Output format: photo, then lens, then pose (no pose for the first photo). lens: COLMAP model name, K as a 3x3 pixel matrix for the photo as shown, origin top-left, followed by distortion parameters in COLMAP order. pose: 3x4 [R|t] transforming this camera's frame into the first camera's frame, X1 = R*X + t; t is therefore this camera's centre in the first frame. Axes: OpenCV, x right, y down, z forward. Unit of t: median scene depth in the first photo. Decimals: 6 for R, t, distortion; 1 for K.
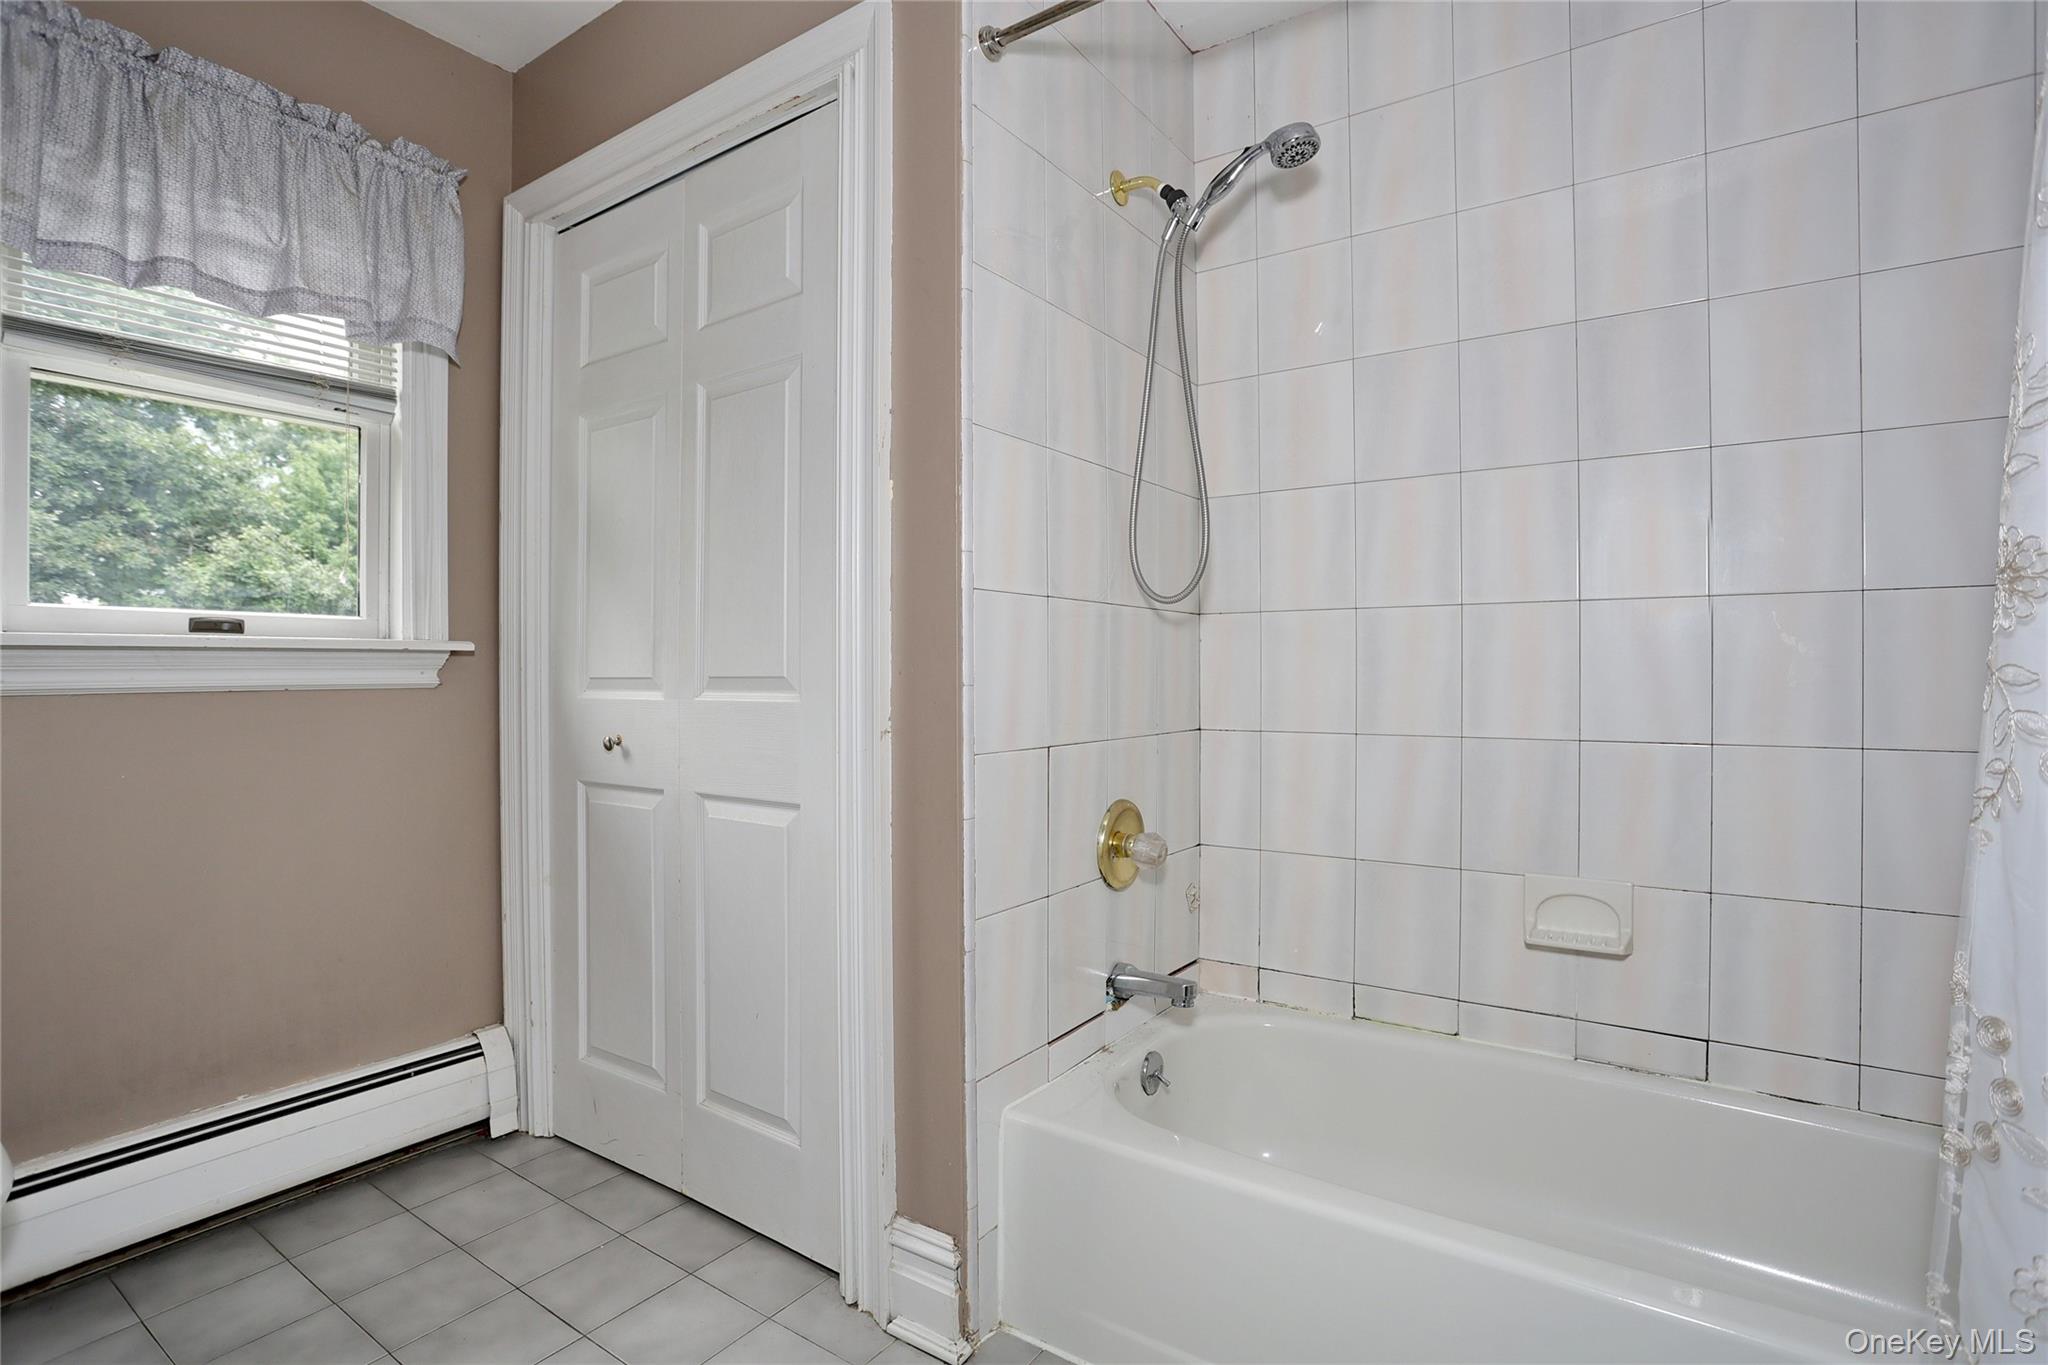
lens RADIAL K [[986.3, 0, 1015.1], [0, 986.3, 677.4], [0, 0, 1]] dist [-0.071167, 0.024889]
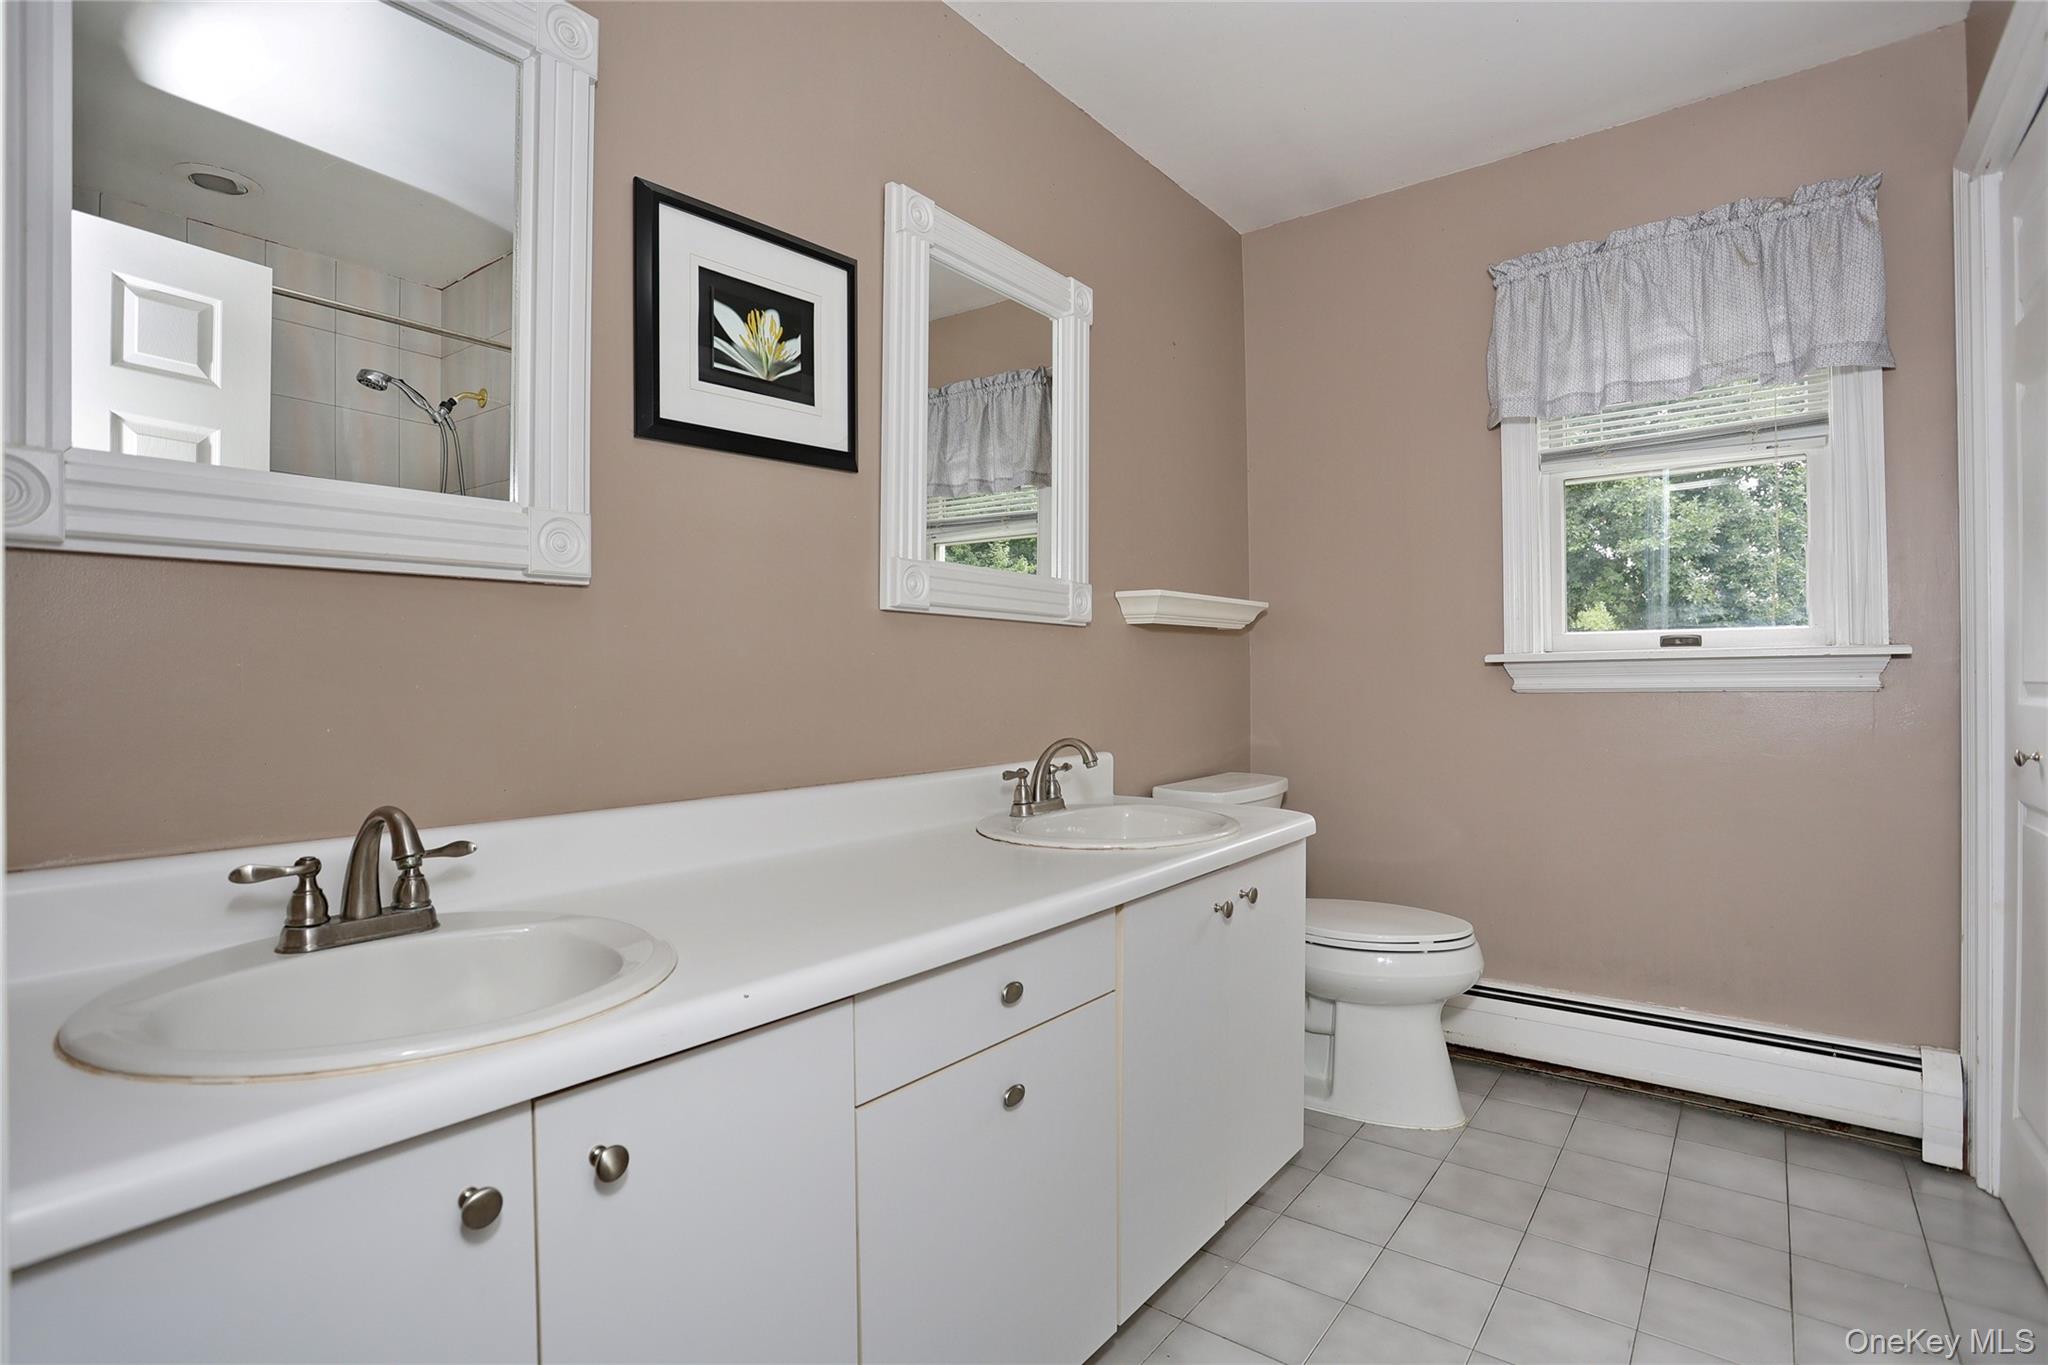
lens RADIAL K [[986.3, 0, 1015.1], [0, 986.3, 677.4], [0, 0, 1]] dist [-0.071167, 0.024889]
pose [[-0.063934, 0.000538, -0.997954, 0.496881], [0.004566, 0.999990, 0.000247, -0.008810], [0.997944, -0.004541, -0.063936, 0.166722]]
